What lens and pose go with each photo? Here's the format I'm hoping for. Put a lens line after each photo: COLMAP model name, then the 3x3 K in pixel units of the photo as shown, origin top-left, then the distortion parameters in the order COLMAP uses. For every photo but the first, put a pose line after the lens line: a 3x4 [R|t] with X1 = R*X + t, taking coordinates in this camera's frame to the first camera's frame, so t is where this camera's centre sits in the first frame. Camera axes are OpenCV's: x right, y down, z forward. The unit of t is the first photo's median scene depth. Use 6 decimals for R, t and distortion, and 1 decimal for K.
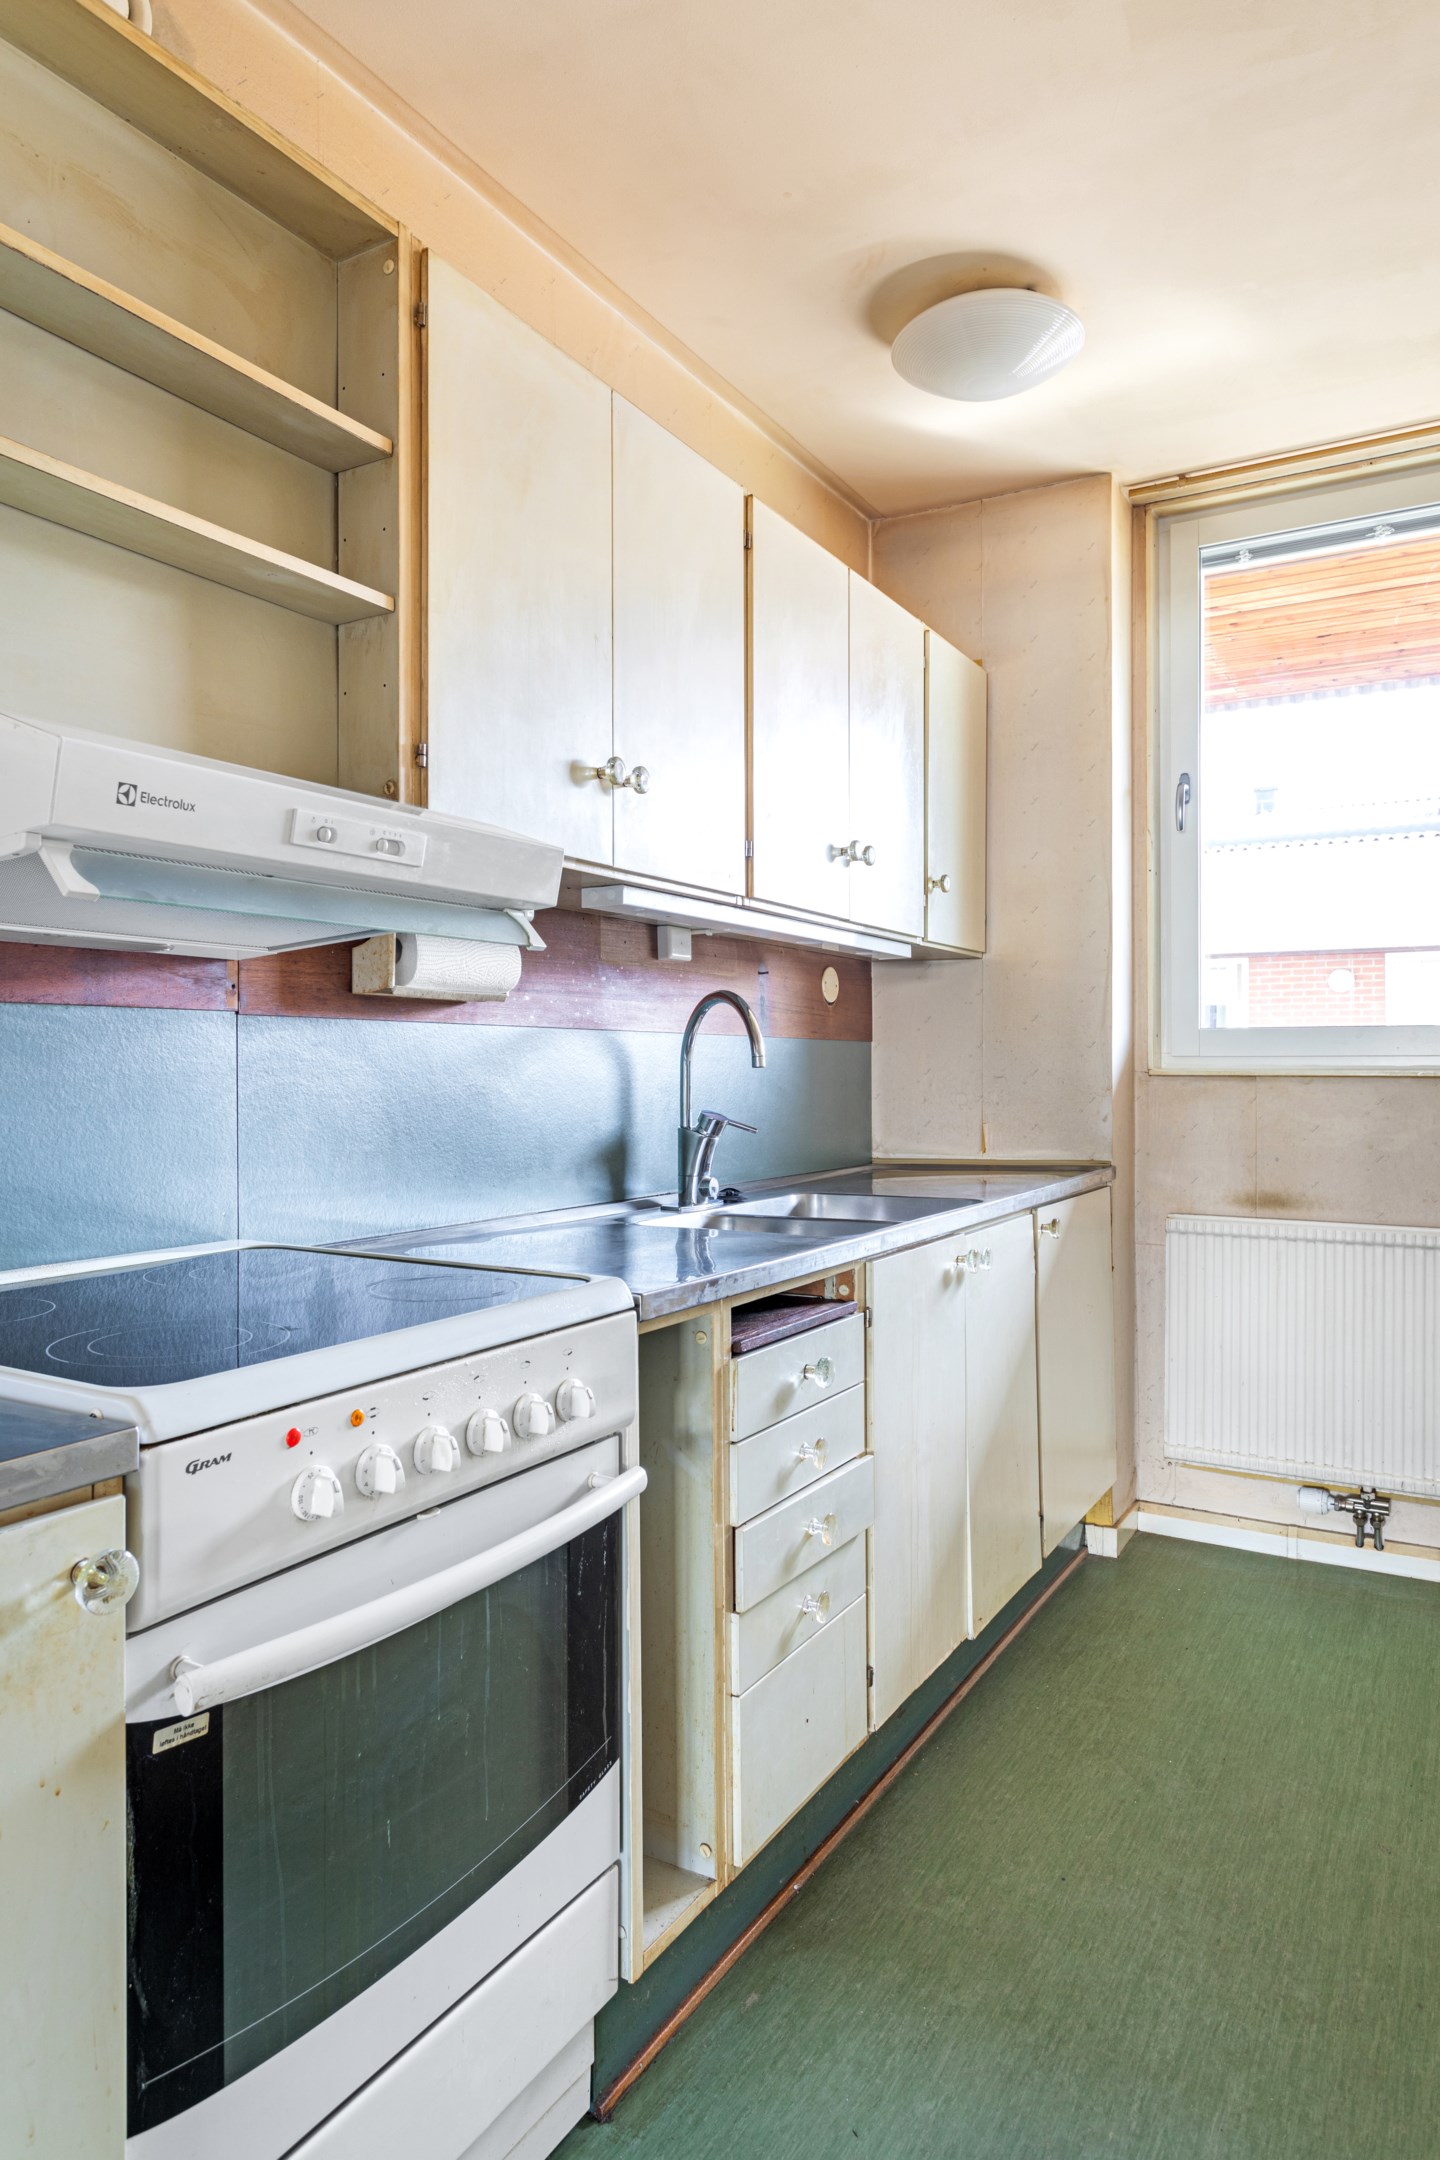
lens RADIAL K [[1405.9, 0, 720.0], [0, 1405.9, 1080.0], [0, 0, 1]] dist [-0.004930, 0.000444]
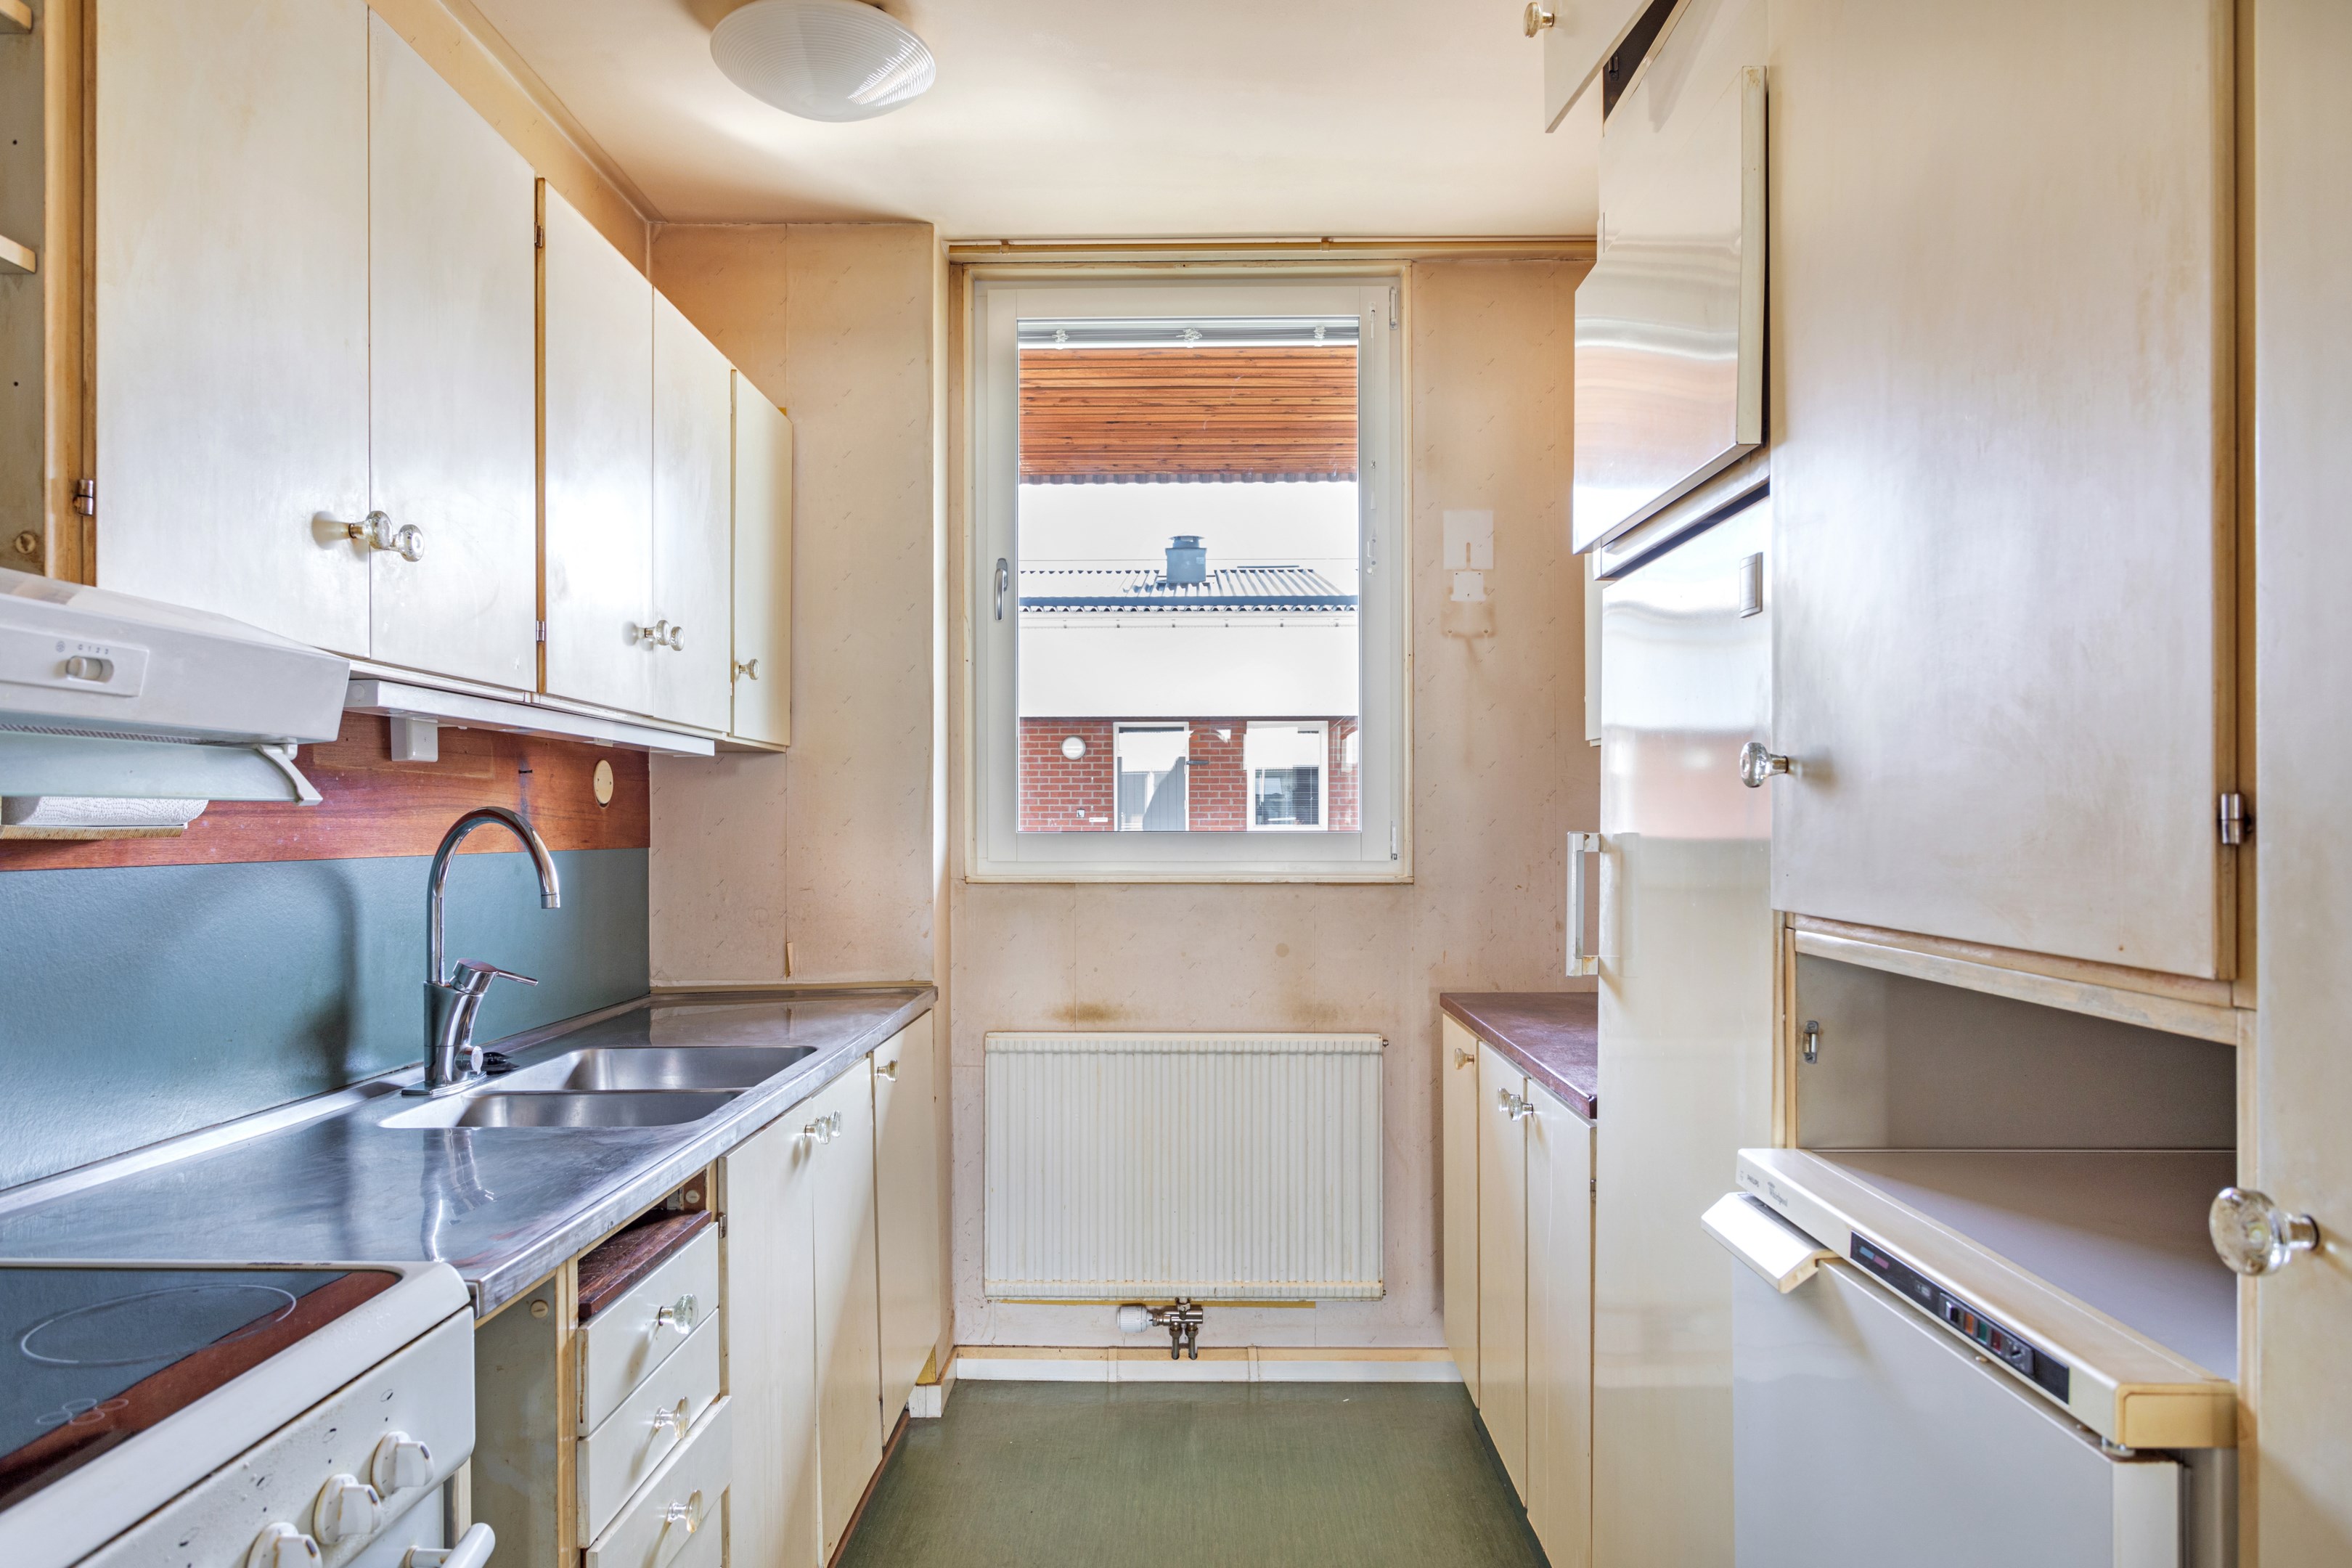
lens RADIAL K [[1506.7, 0, 1172.8], [0, 1506.7, 822.0], [0, 0, 1]] dist [-0.004392, 0.001871]
pose [[0.869331, -0.002080, 0.494226, -0.078006], [0.002553, 0.999997, -0.000283, -0.050958], [-0.494224, 0.001508, 0.869333, 0.088461]]
